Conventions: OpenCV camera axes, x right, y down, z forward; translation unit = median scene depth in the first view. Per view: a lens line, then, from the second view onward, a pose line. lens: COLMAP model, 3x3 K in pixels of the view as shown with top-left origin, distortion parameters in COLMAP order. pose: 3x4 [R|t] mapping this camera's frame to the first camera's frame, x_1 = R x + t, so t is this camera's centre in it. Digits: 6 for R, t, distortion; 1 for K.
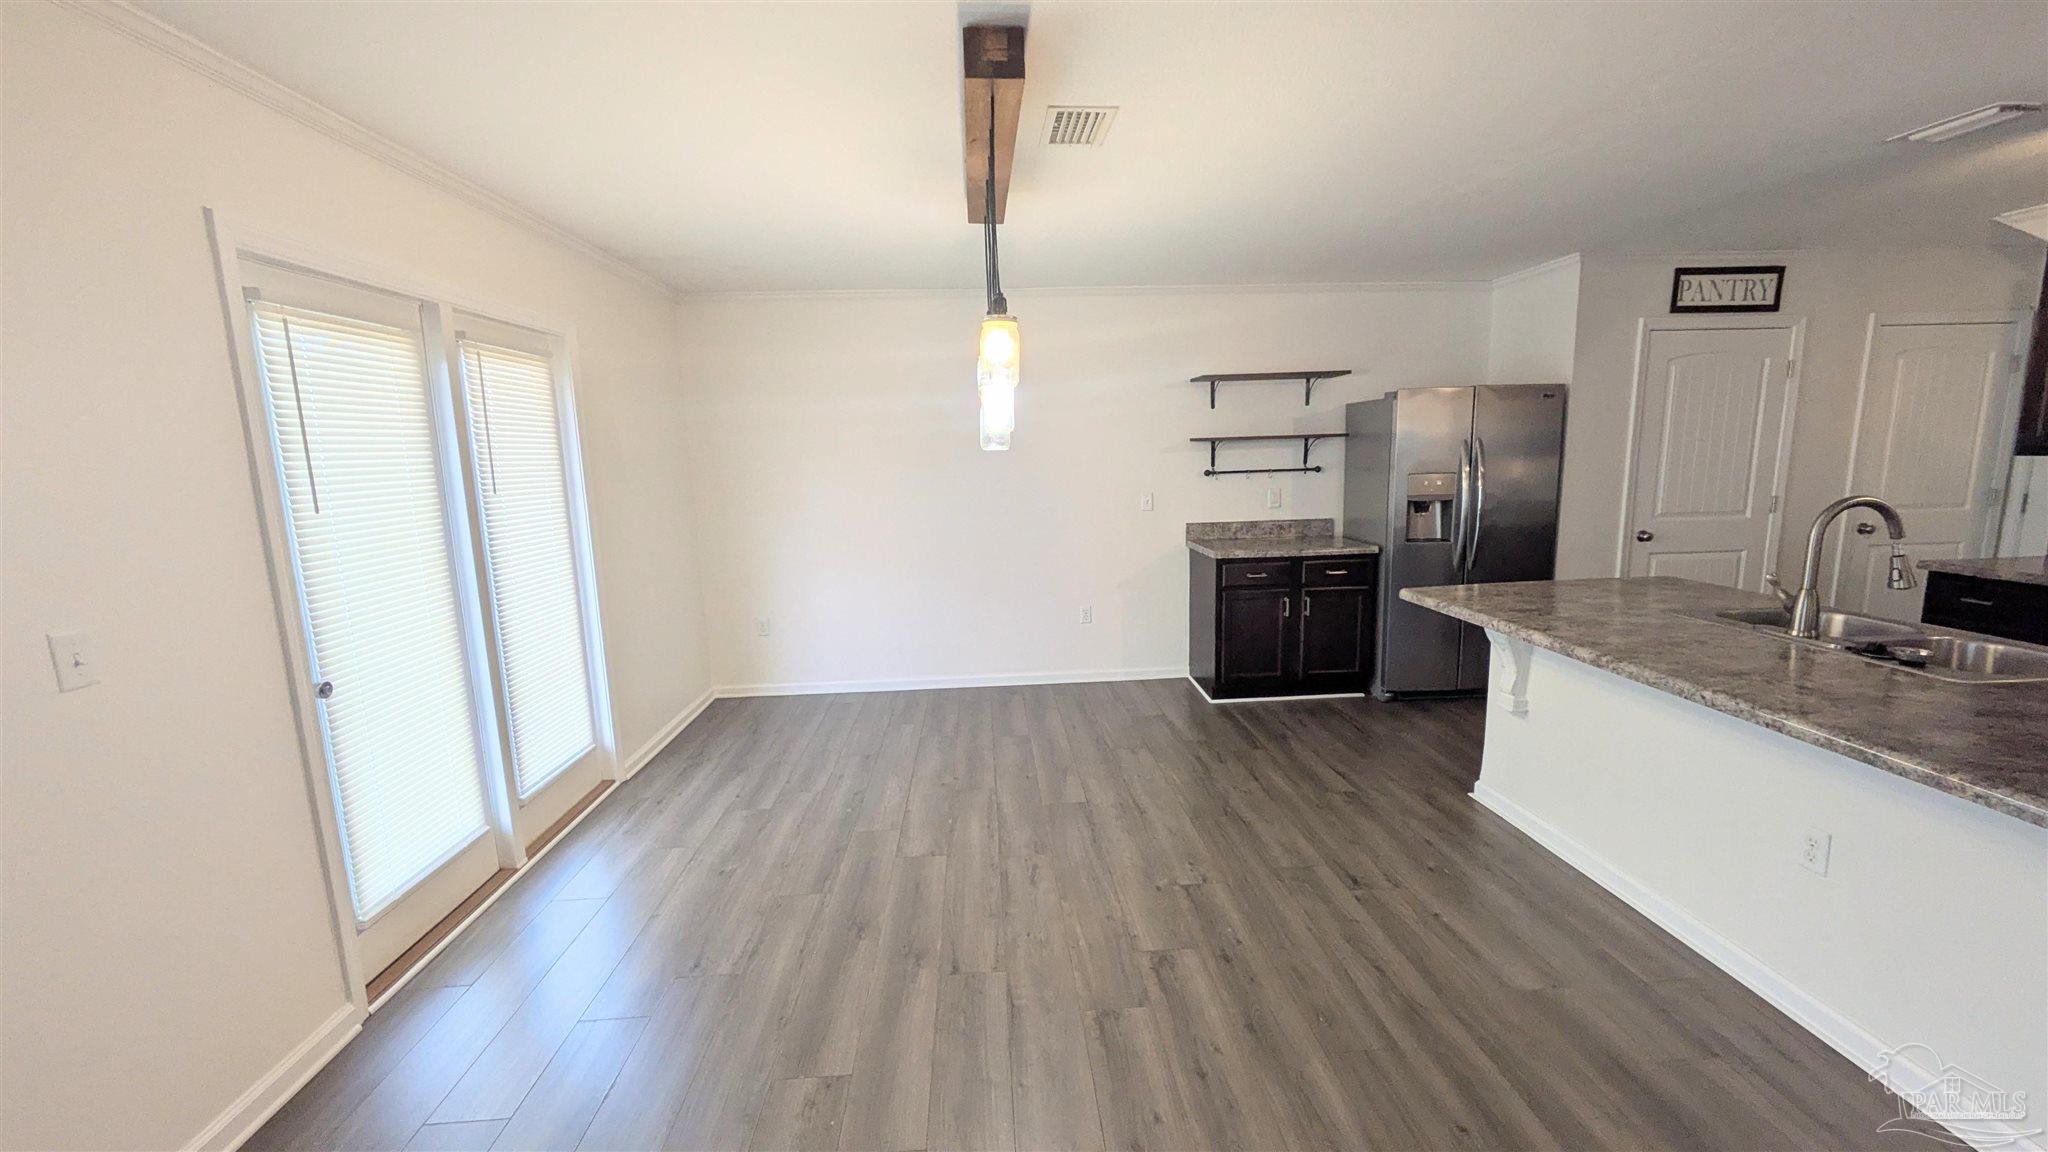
lens RADIAL K [[802.1, 0, 1030.4], [0, 802.1, 579.8], [0, 0, 1]] dist [-0.003917, 0.002161]
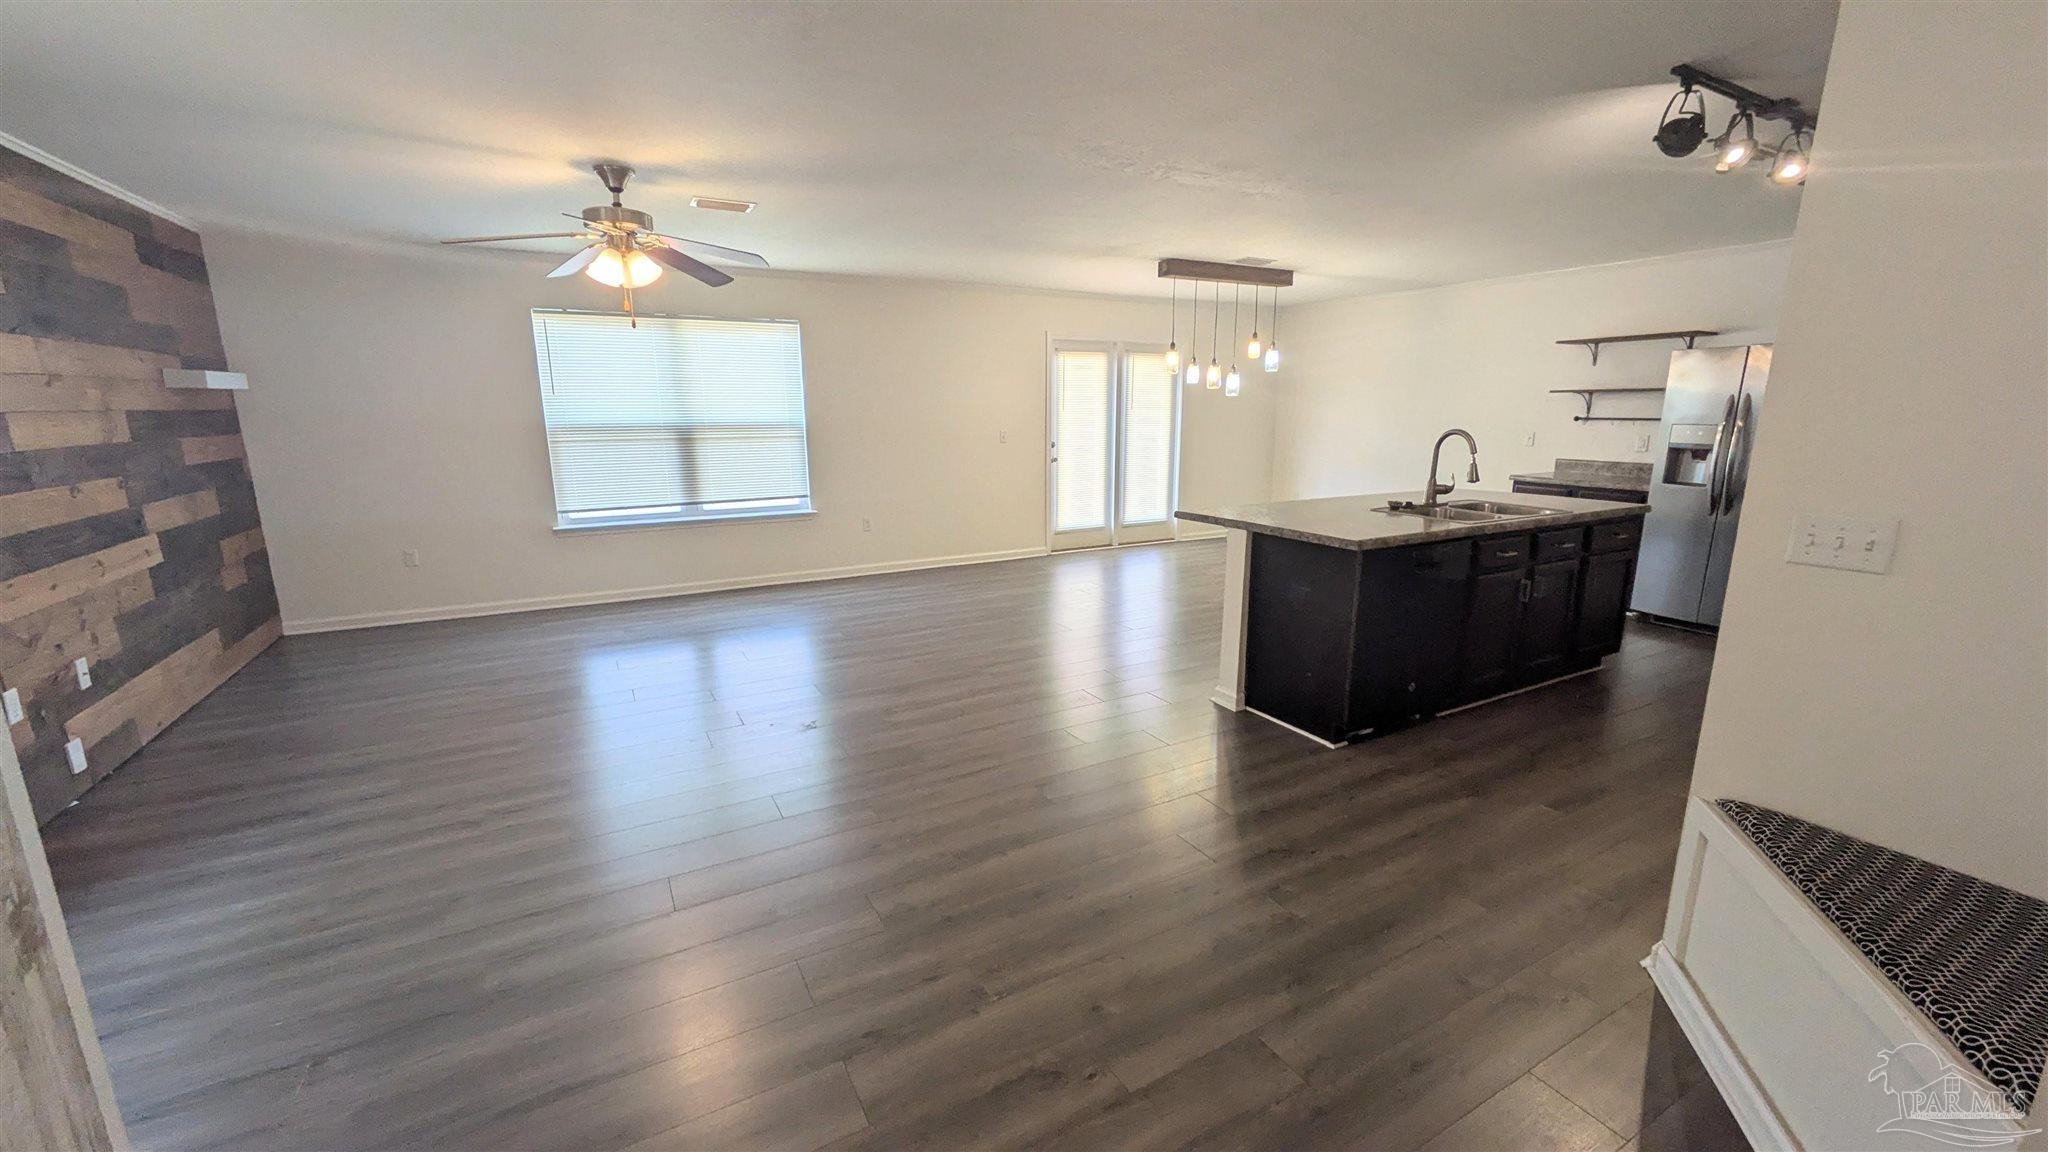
lens RADIAL K [[802.1, 0, 1029.5], [0, 802.1, 578.2], [0, 0, 1]] dist [-0.003917, 0.002161]
pose [[0.431743, 0.216215, -0.875699, 1.145914], [-0.153969, 0.974262, 0.164640, 0.038715], [0.888758, 0.063749, 0.453922, -0.343400]]
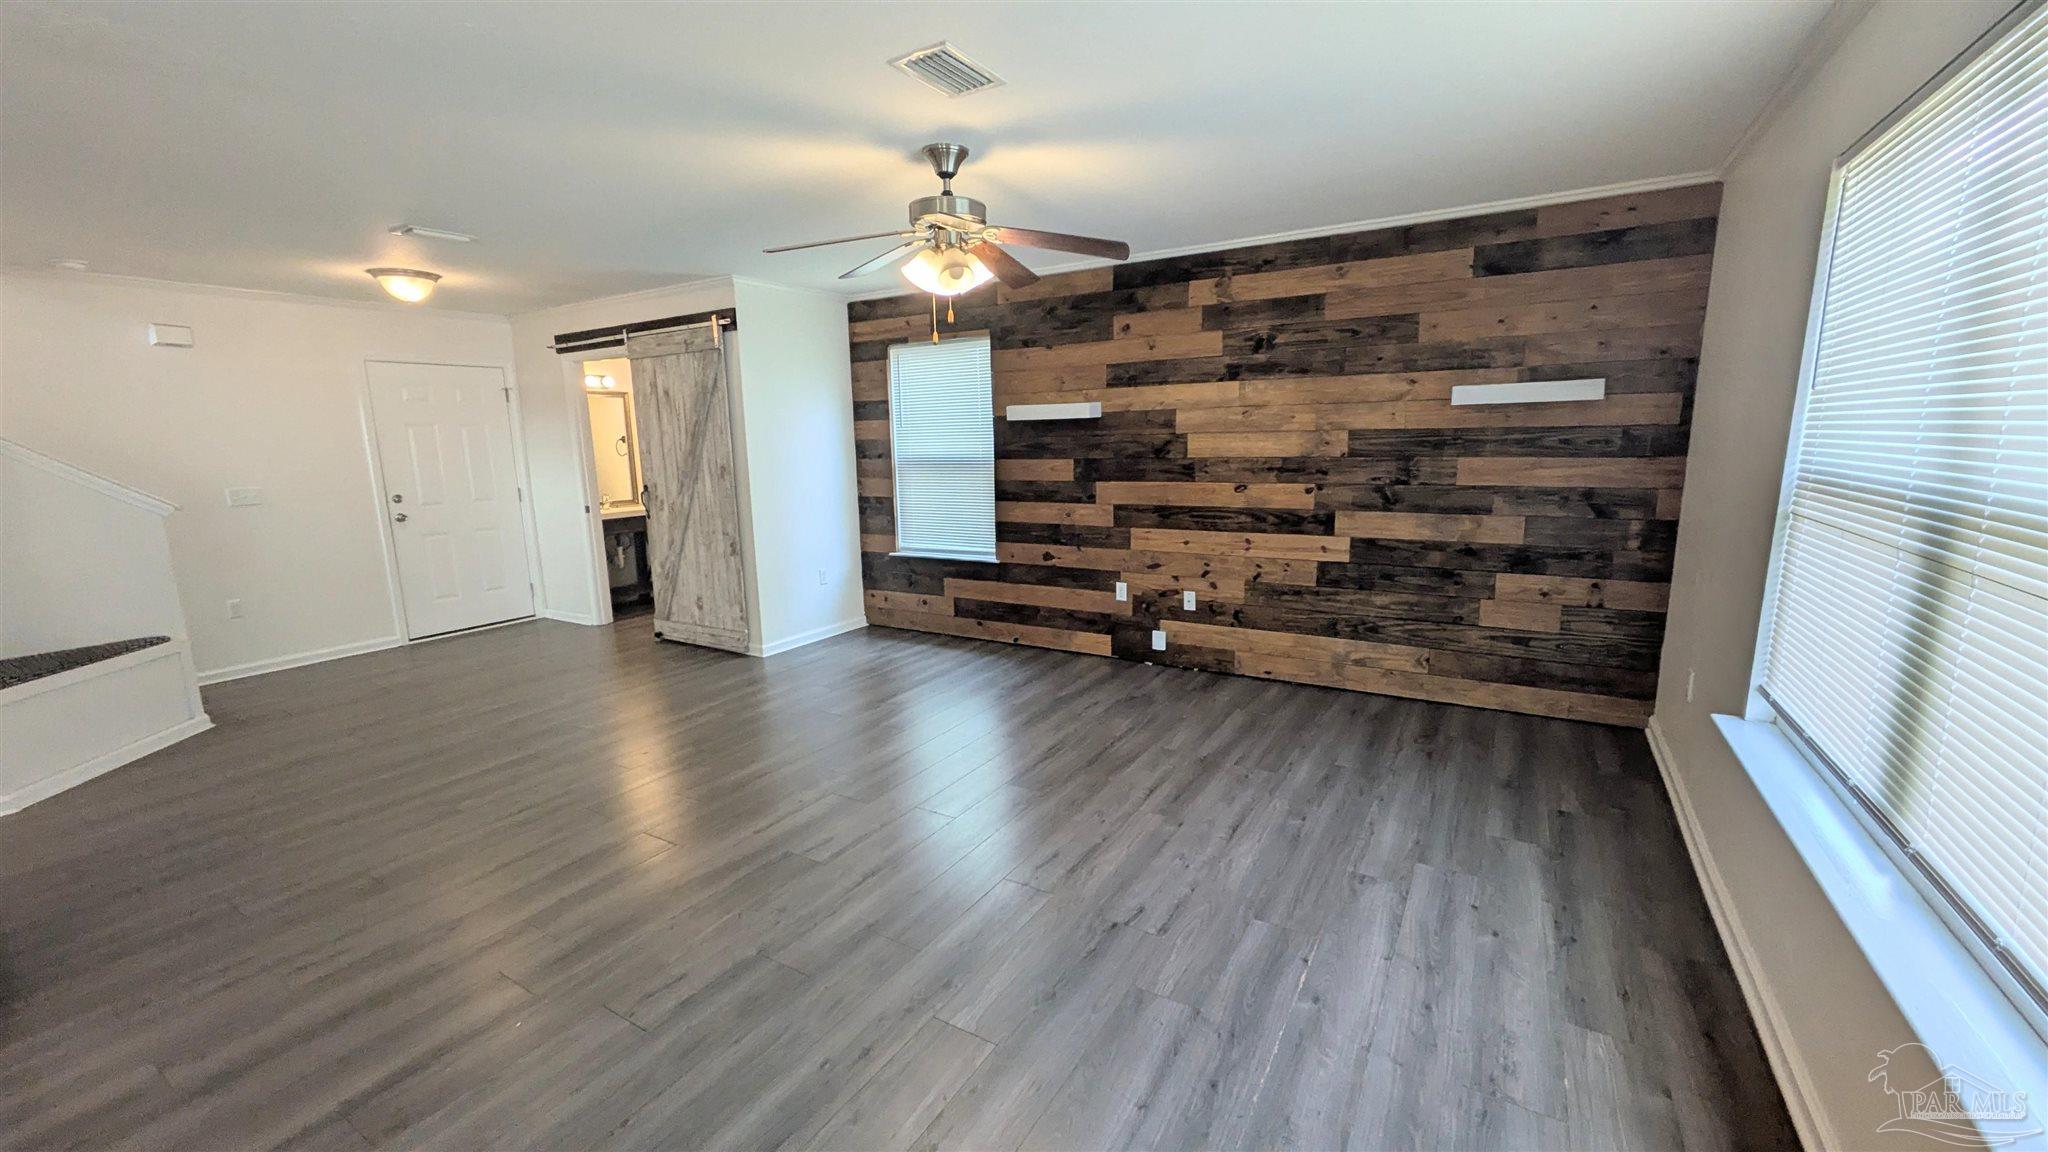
lens RADIAL K [[802.1, 0, 1031.4], [0, 802.1, 574.1], [0, 0, 1]] dist [-0.003917, 0.002161]
pose [[-0.820465, -0.055429, 0.569003, -0.275731], [0.133943, 0.948949, 0.285578, -0.012496], [-0.555784, 0.310521, -0.771155, 0.202581]]
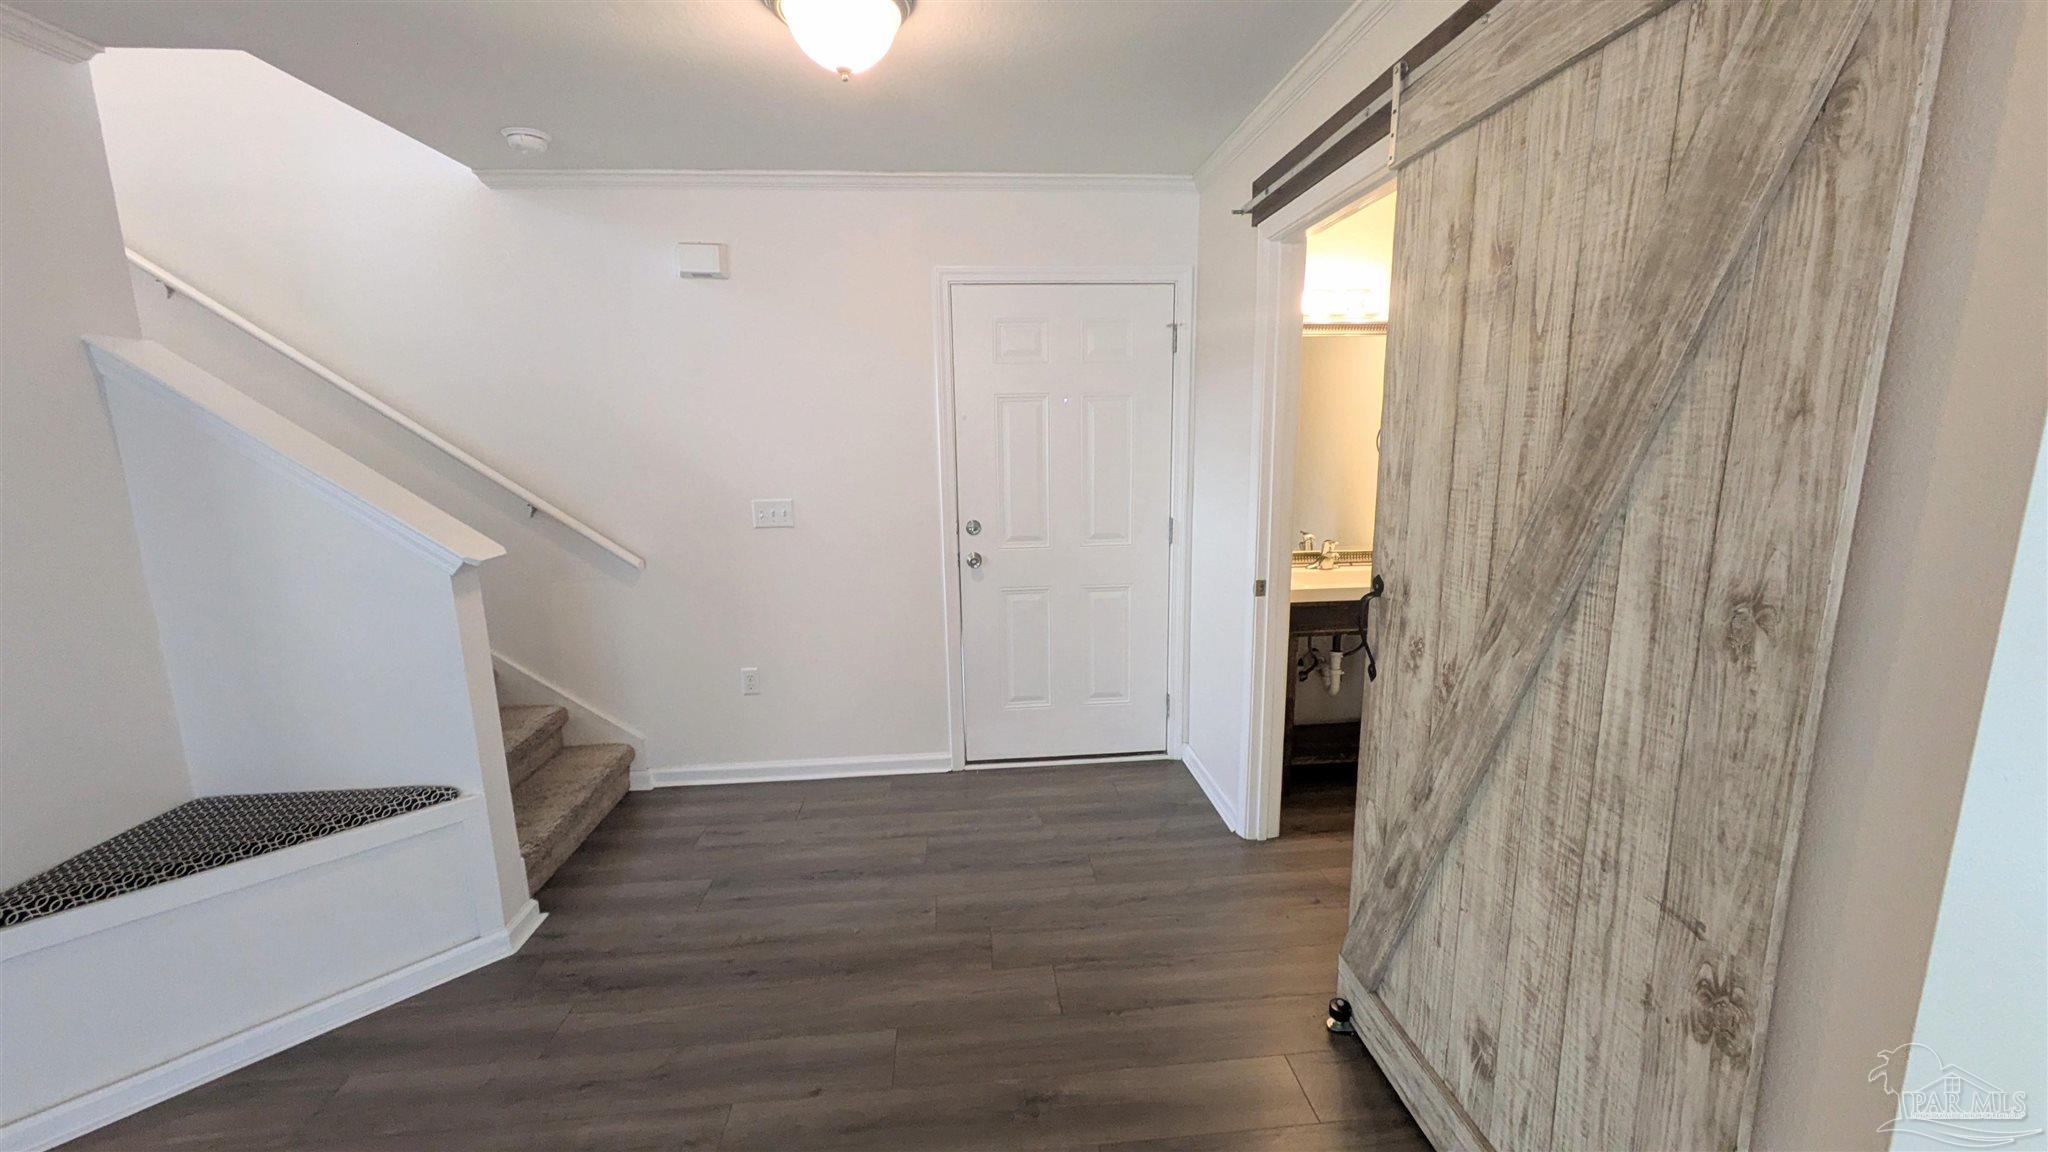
lens RADIAL K [[802.1, 0, 1027.8], [0, 802.1, 577.3], [0, 0, 1]] dist [-0.003917, 0.002161]
pose [[-0.024582, -0.158401, 0.987069, 0.595972], [0.176549, 0.971160, 0.160245, 0.040644], [-0.983985, 0.178205, 0.004093, -0.329120]]
